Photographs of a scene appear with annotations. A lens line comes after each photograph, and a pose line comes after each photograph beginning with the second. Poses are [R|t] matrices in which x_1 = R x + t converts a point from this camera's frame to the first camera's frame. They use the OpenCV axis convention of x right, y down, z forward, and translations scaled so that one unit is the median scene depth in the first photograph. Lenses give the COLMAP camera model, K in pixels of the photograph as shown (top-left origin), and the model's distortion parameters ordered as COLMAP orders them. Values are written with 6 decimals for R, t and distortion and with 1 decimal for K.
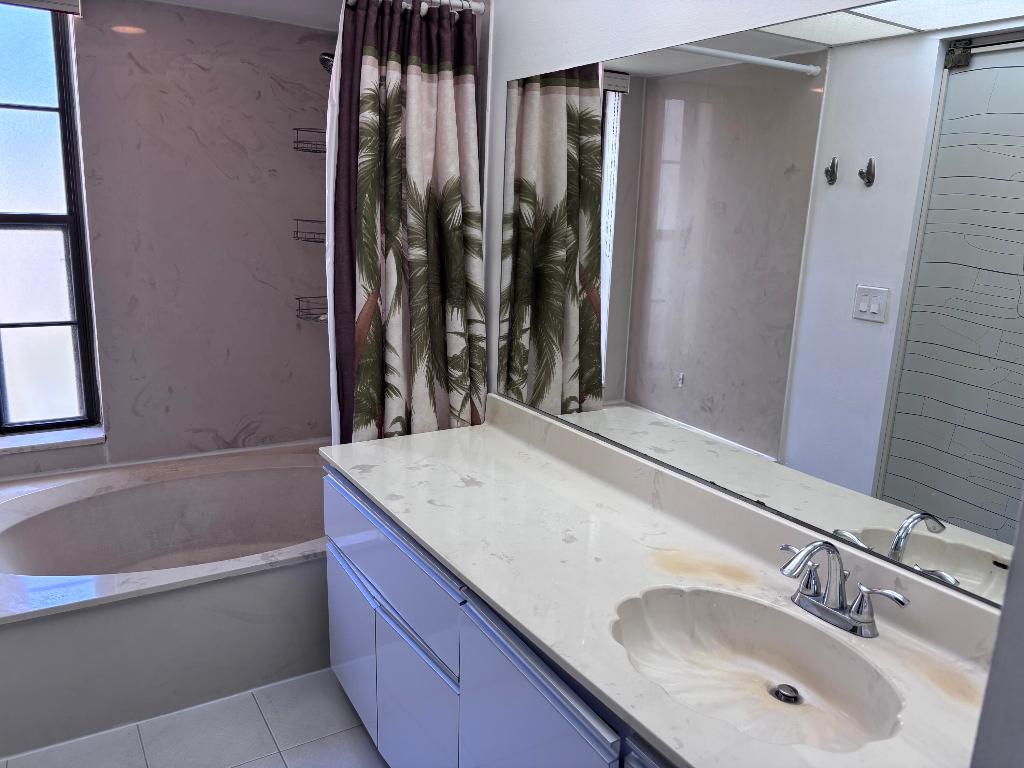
lens RADIAL K [[760.1, 0, 511.4], [0, 760.1, 407.6], [0, 0, 1]] dist [0.004301, -0.003102]
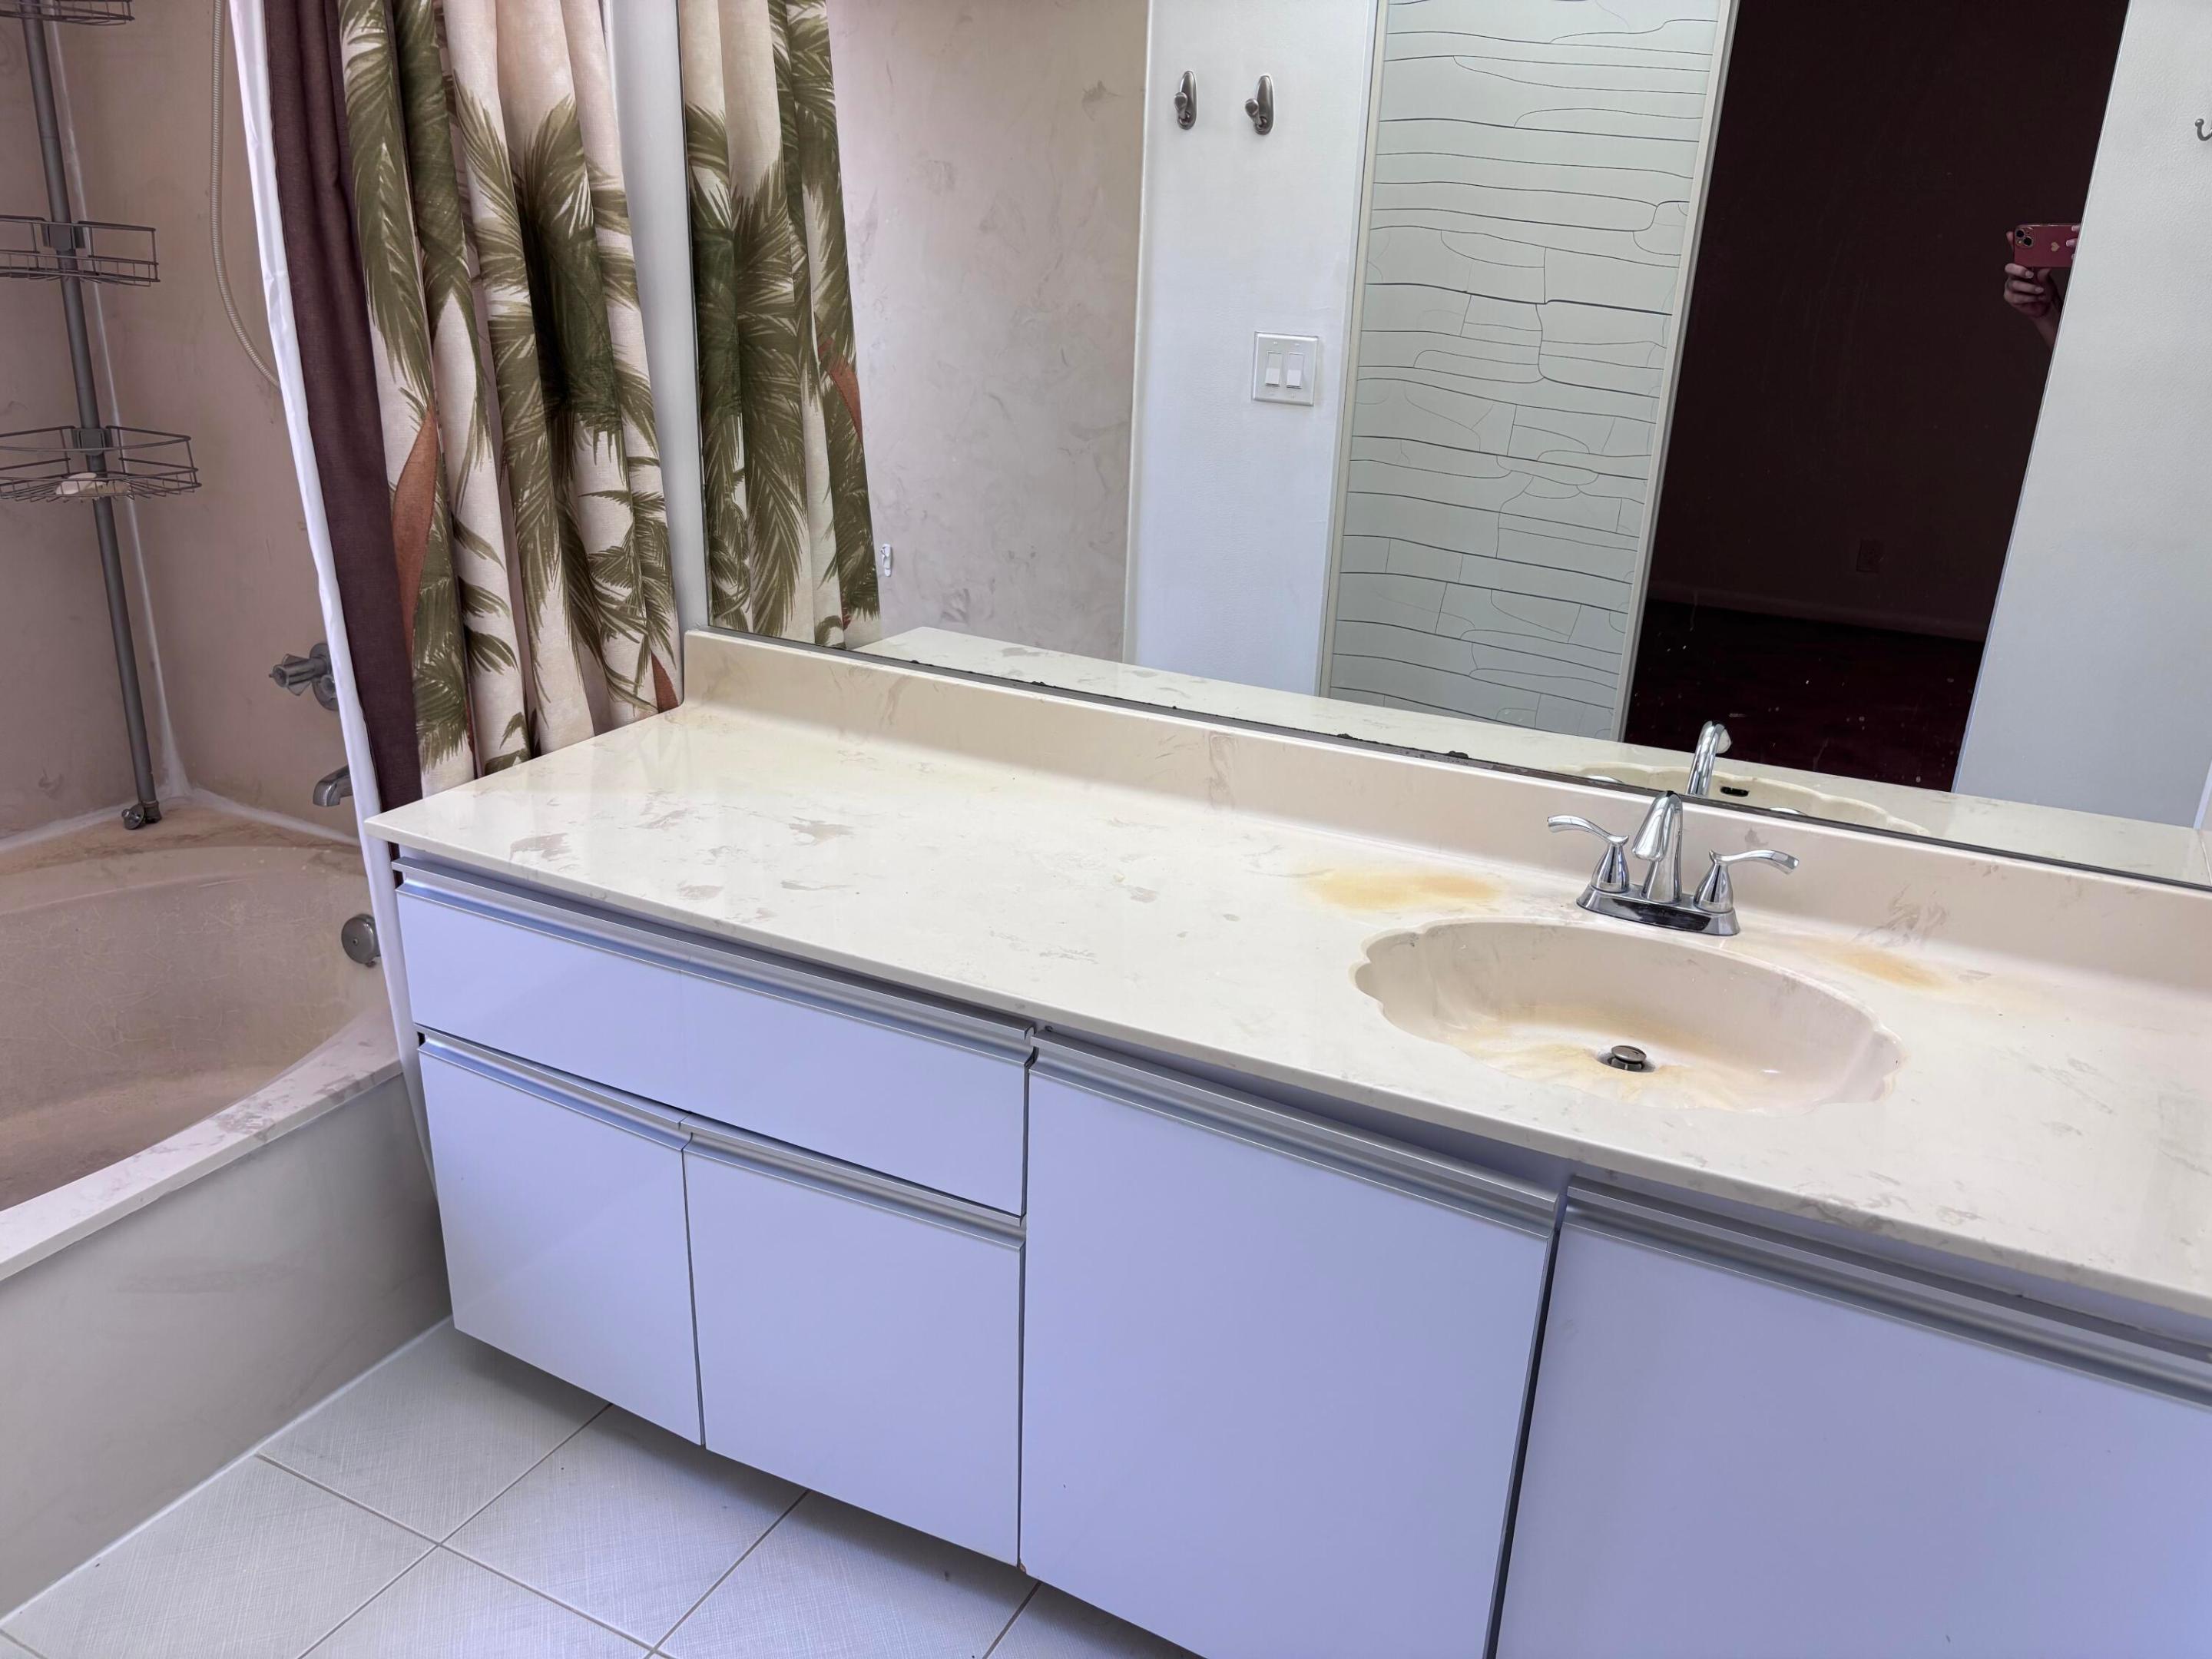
lens RADIAL K [[1678.6, 0, 1111.0], [0, 1678.6, 848.1], [0, 0, 1]] dist [0.004476, -0.028690]
pose [[0.852943, -0.191713, 0.485525, -0.313381], [0.126877, 0.978363, 0.163423, -0.023939], [-0.506350, -0.077789, 0.858812, 0.060798]]
